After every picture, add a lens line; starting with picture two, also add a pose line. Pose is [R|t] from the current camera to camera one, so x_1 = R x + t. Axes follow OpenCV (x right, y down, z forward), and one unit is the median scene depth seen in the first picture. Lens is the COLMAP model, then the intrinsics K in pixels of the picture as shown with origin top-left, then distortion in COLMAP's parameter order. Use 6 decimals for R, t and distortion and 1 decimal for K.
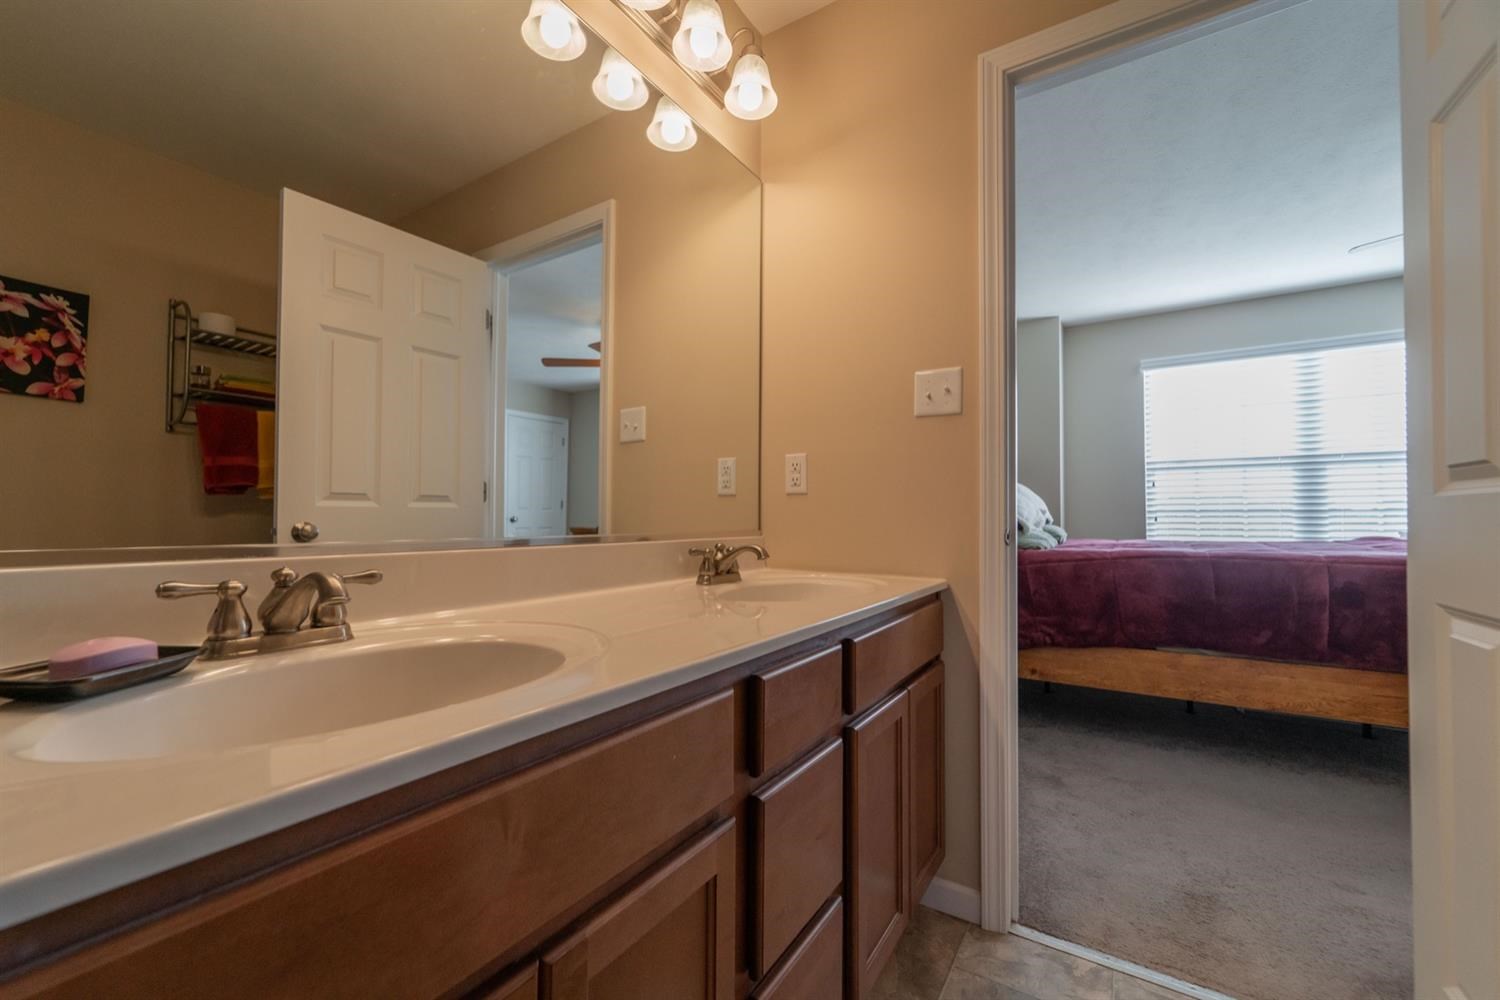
lens RADIAL K [[602.8, 0, 751.5], [0, 602.8, 512.4], [0, 0, 1]] dist [-0.000274, -0.000114]
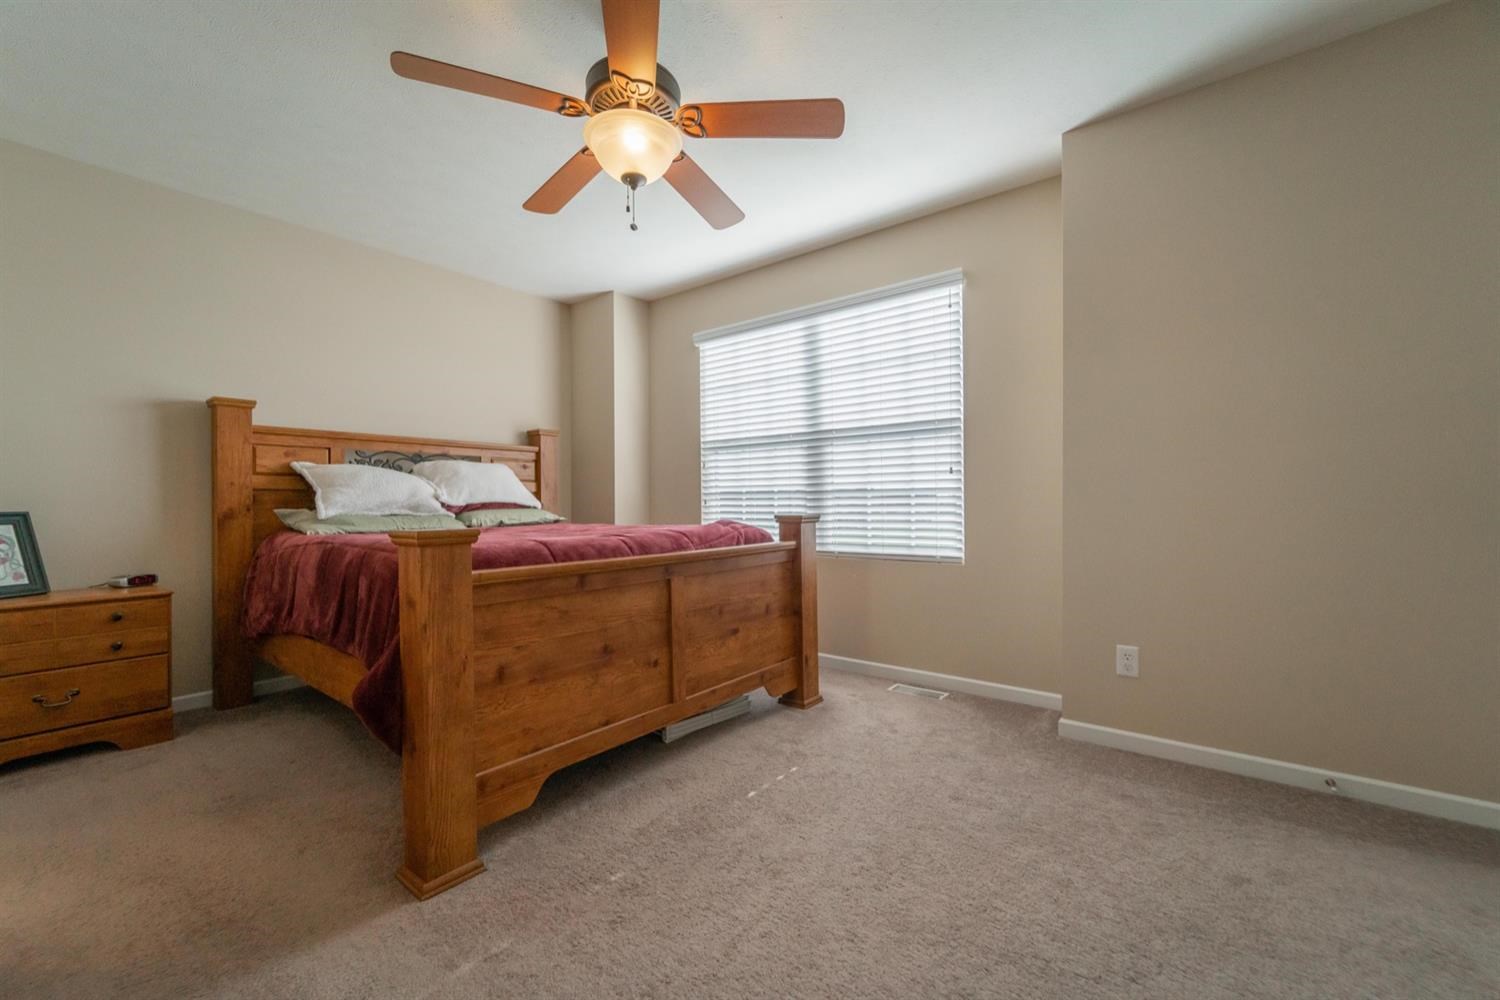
lens RADIAL K [[605.7, 0, 753.4], [0, 605.7, 505.9], [0, 0, 1]] dist [-0.000816, -0.000680]
pose [[0.994567, -0.011585, -0.103451, 0.908650], [0.014144, 0.999611, 0.024032, -0.004932], [0.103132, -0.025364, 0.994344, 0.065811]]
